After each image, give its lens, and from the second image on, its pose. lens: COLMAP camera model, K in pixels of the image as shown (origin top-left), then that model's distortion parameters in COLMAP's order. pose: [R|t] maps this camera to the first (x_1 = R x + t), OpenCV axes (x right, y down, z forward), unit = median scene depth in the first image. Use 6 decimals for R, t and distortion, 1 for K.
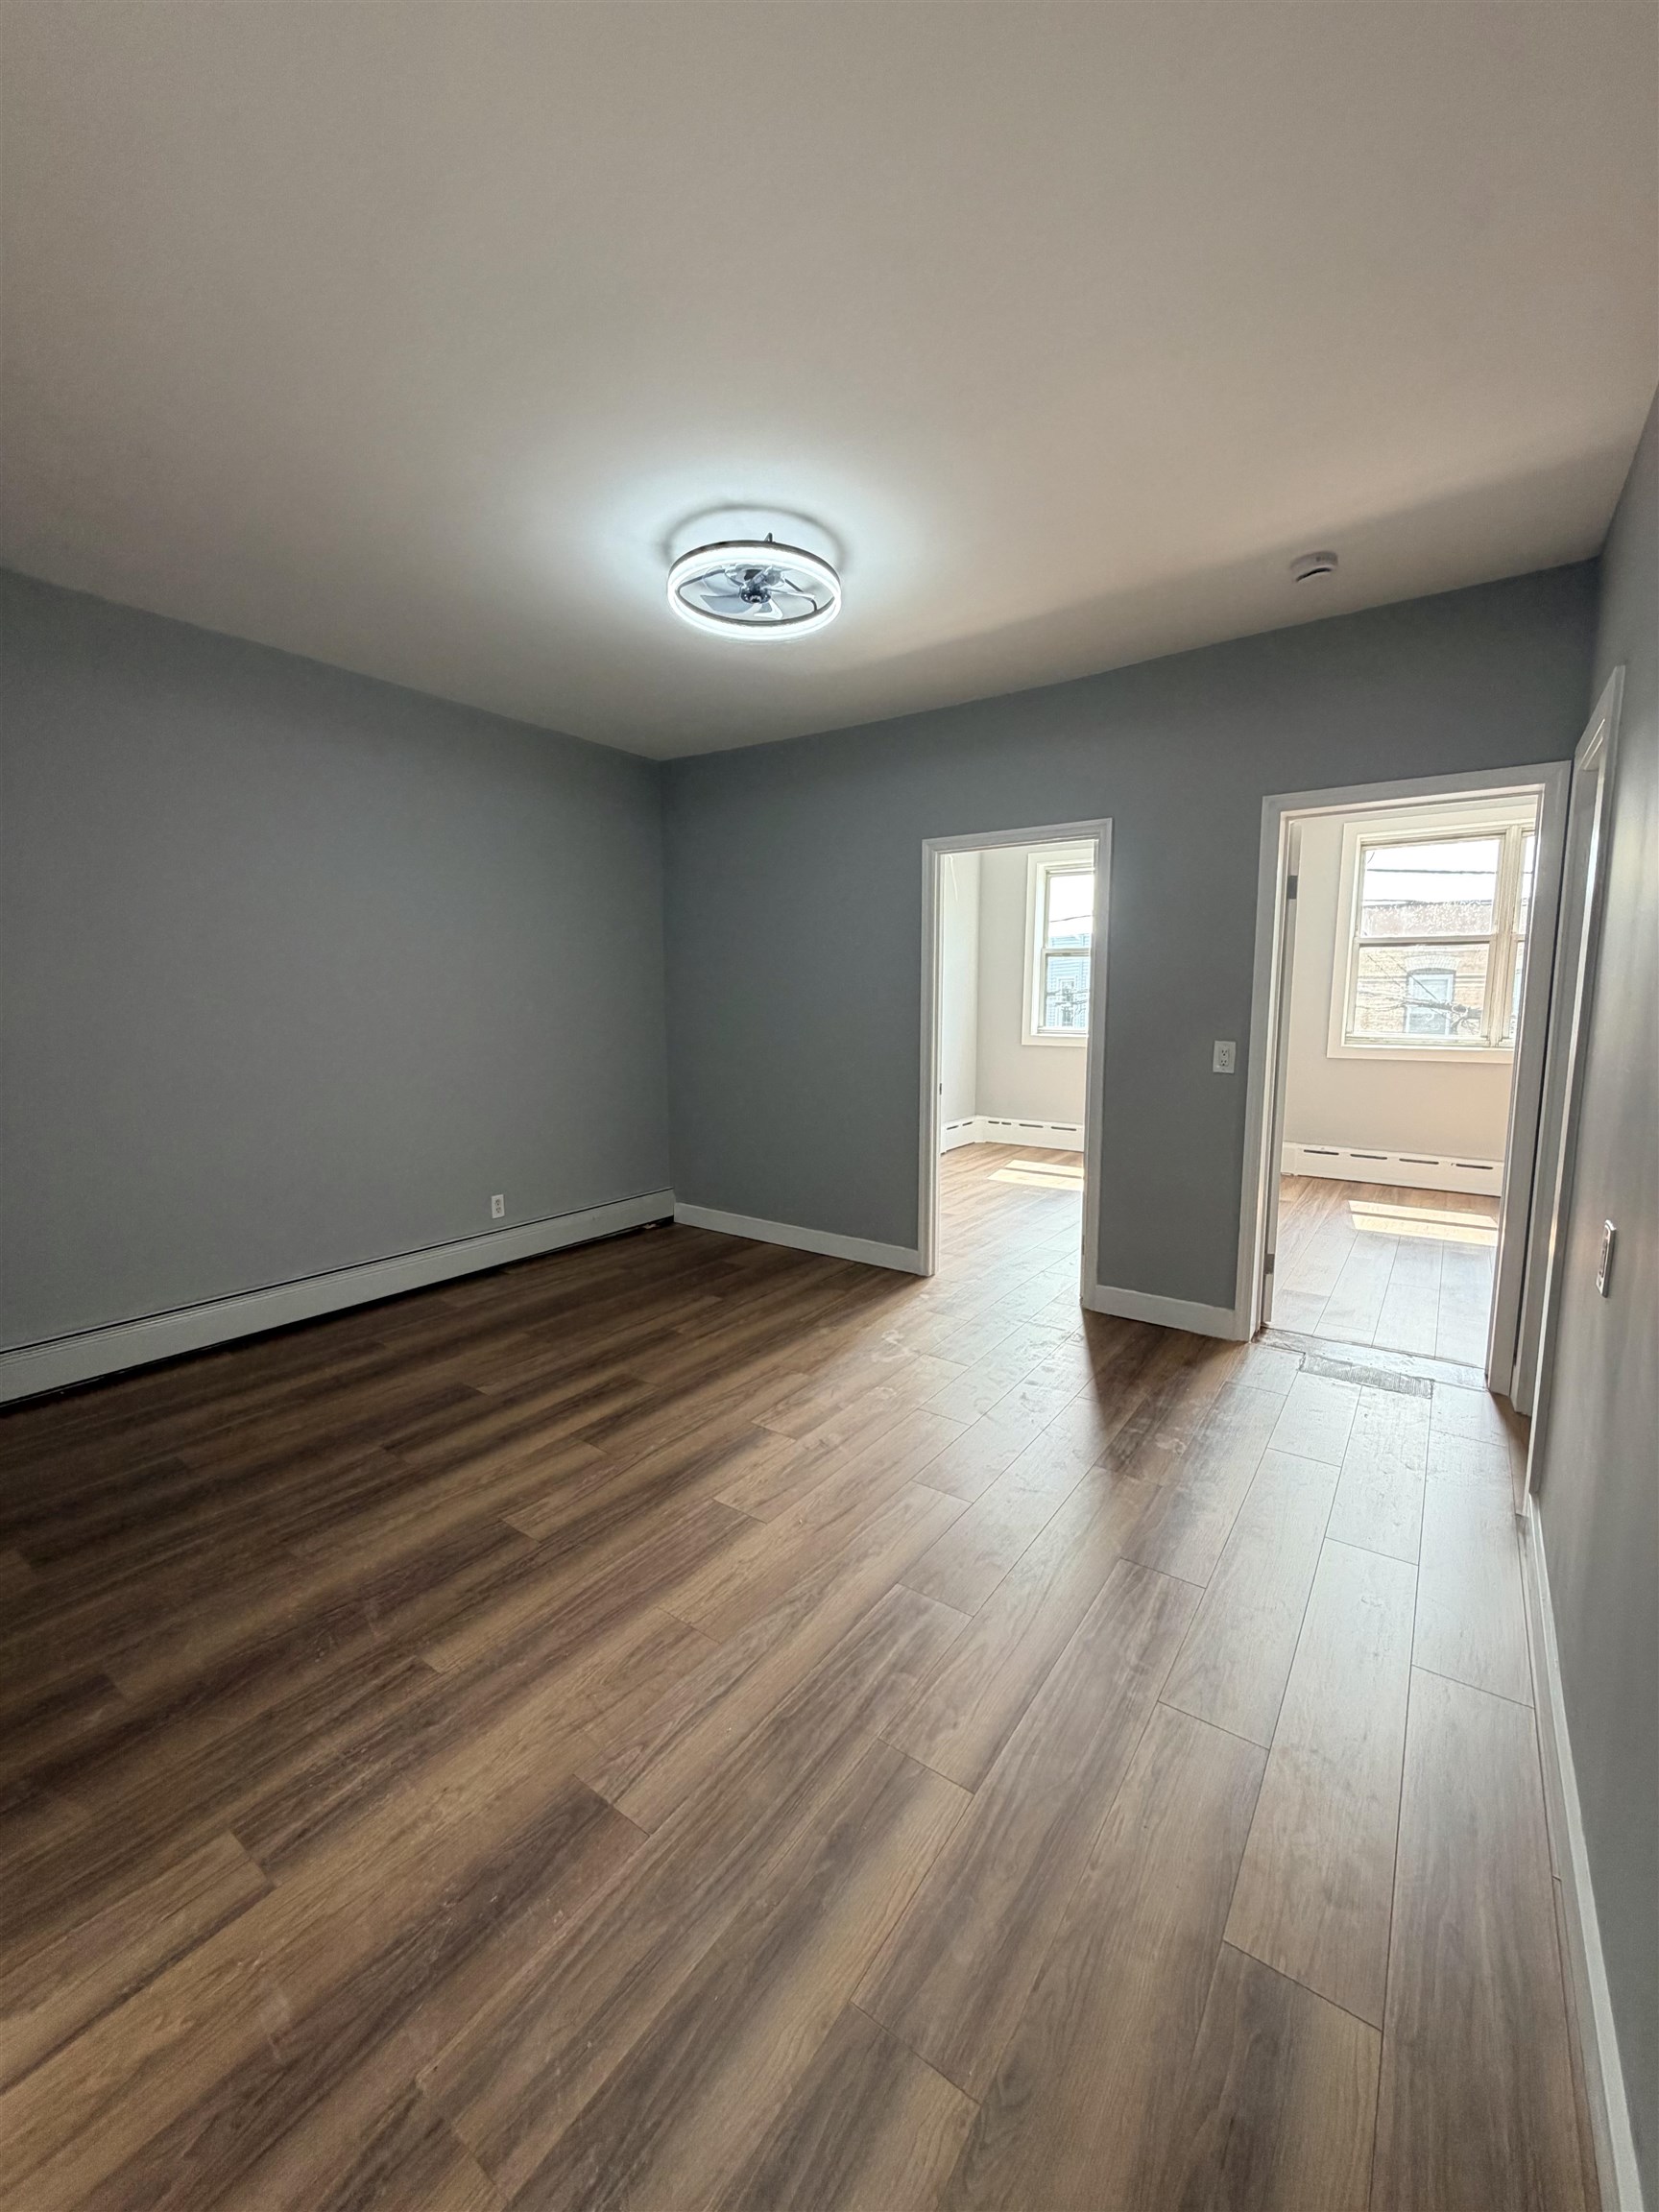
lens RADIAL K [[868.2, 0, 840.8], [0, 868.2, 1114.1], [0, 0, 1]] dist [-0.000471, 0.000557]
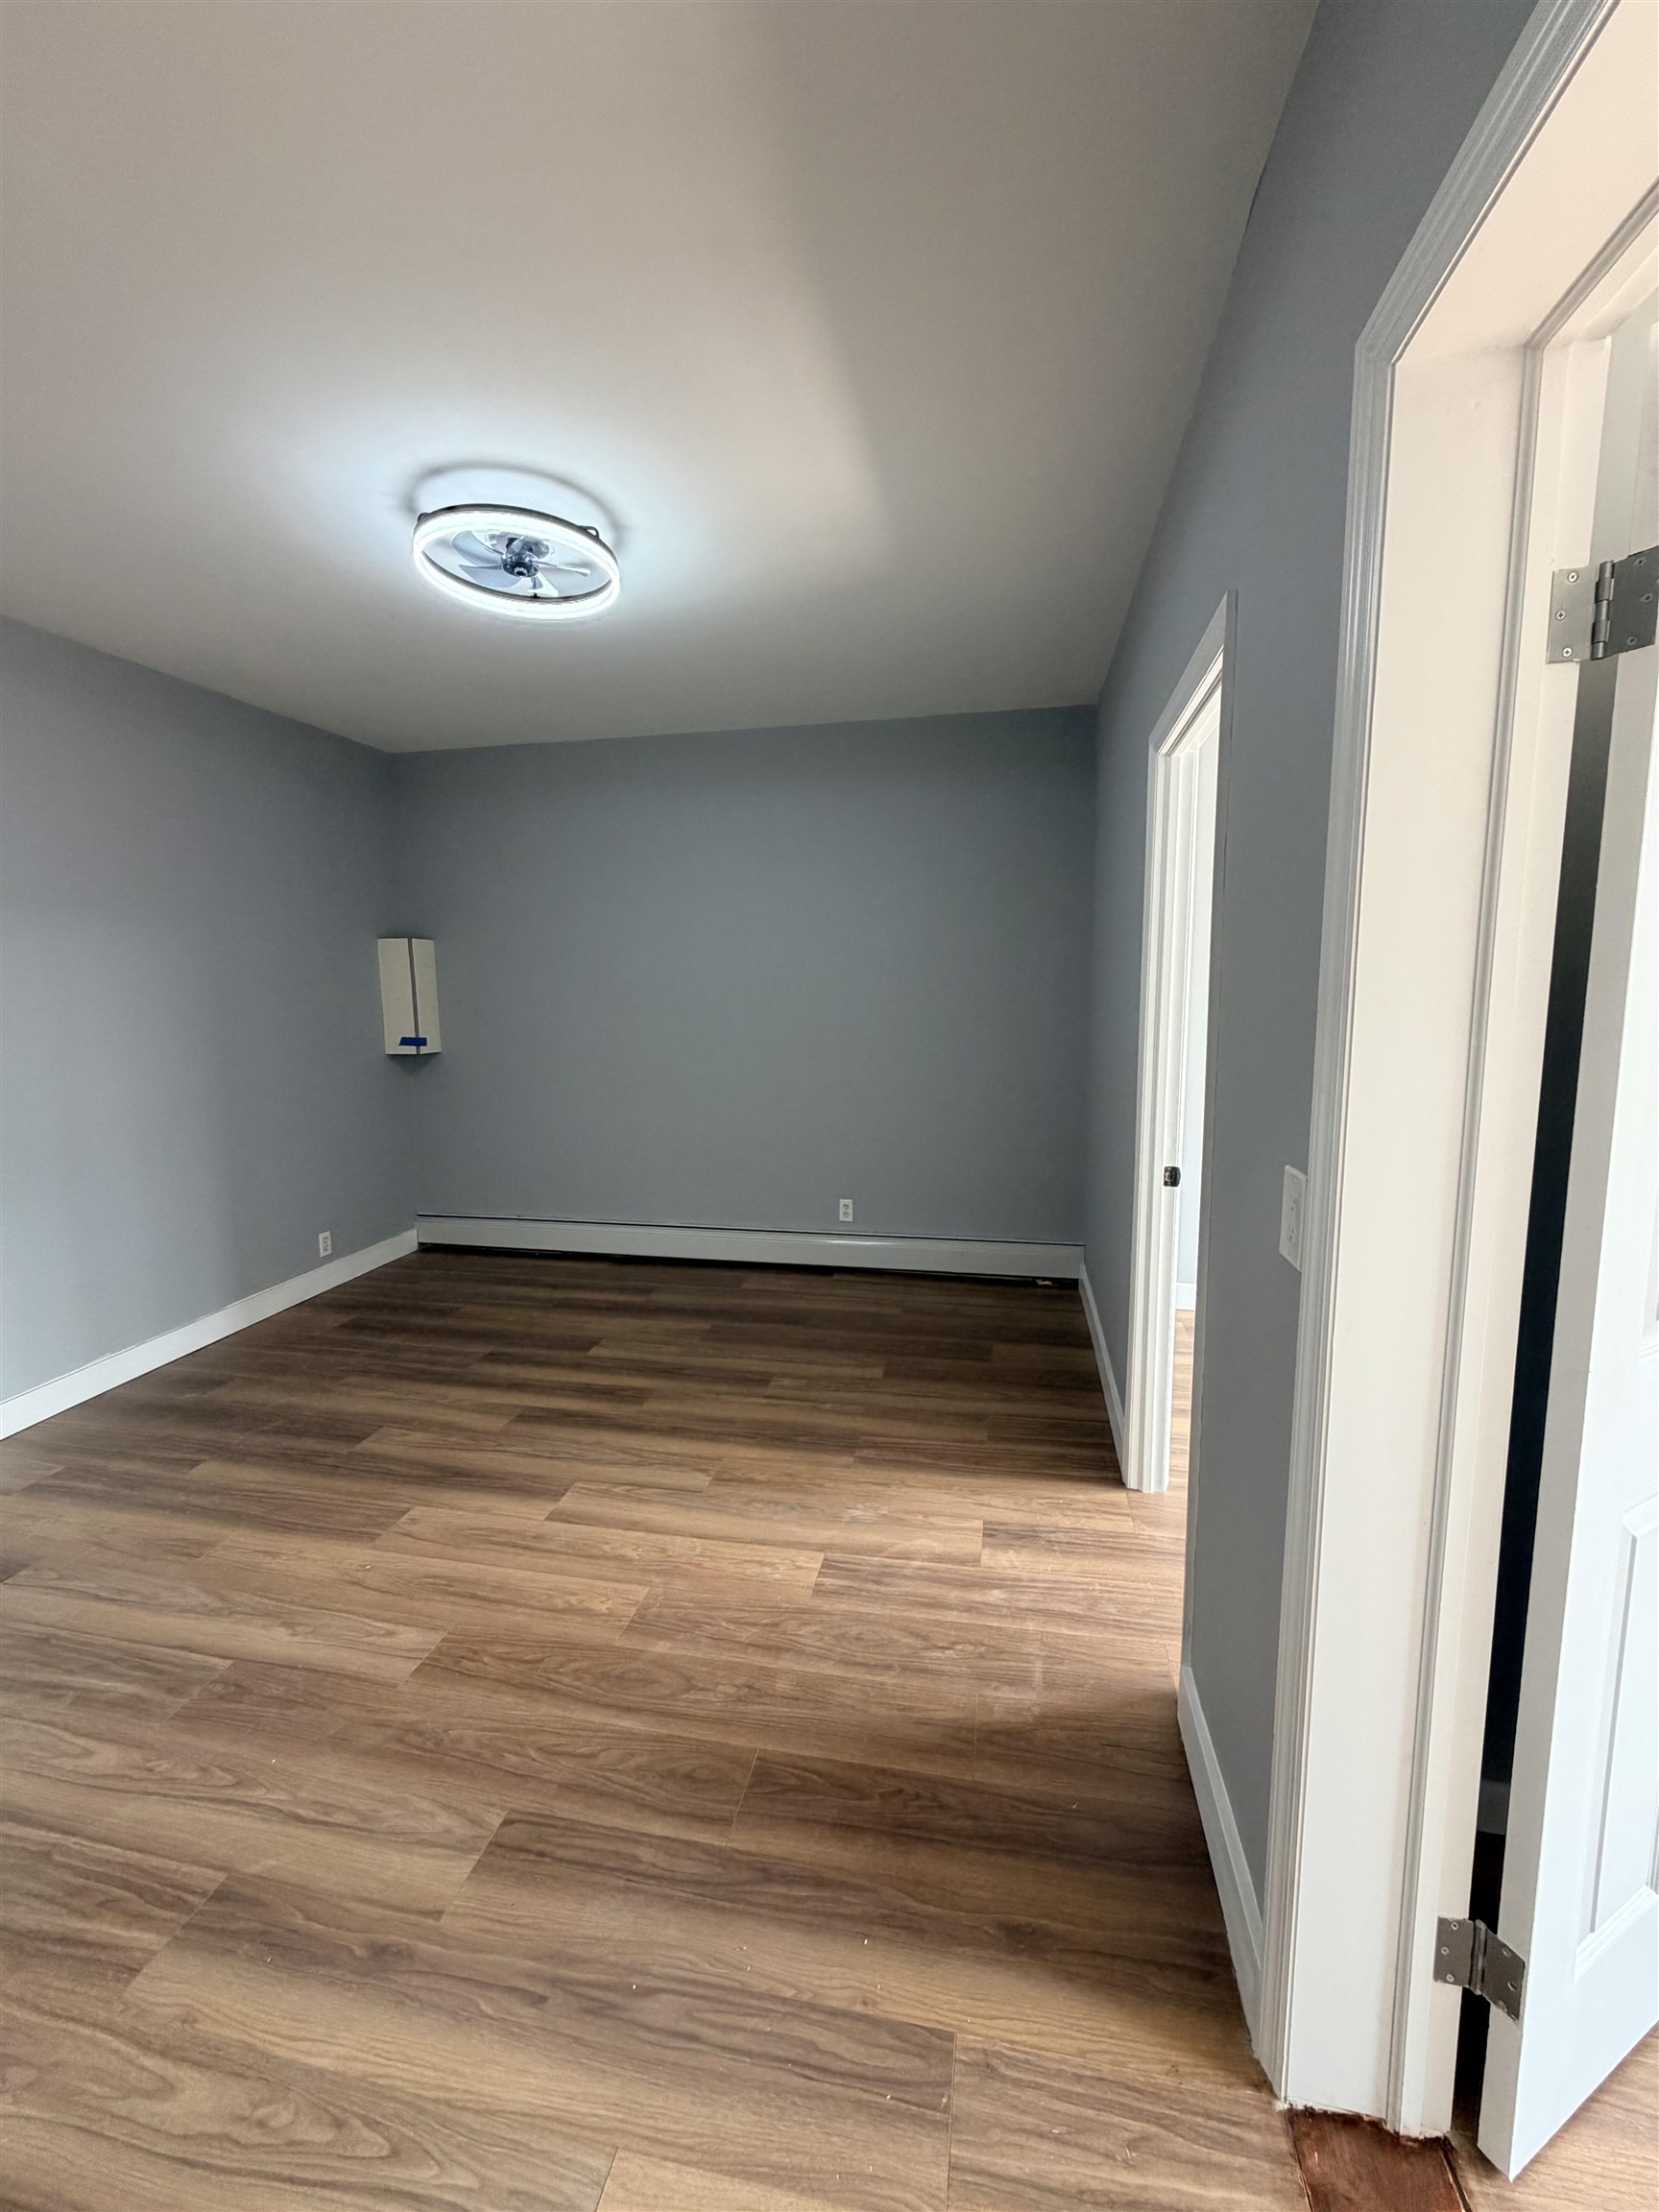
lens RADIAL K [[868.2, 0, 806.9], [0, 868.2, 1108.4], [0, 0, 1]] dist [-0.000471, 0.000557]
pose [[0.403987, 0.116131, -0.907363, 0.767725], [-0.115139, 0.990476, 0.075505, -0.131300], [0.907490, 0.073970, 0.413510, 0.797645]]
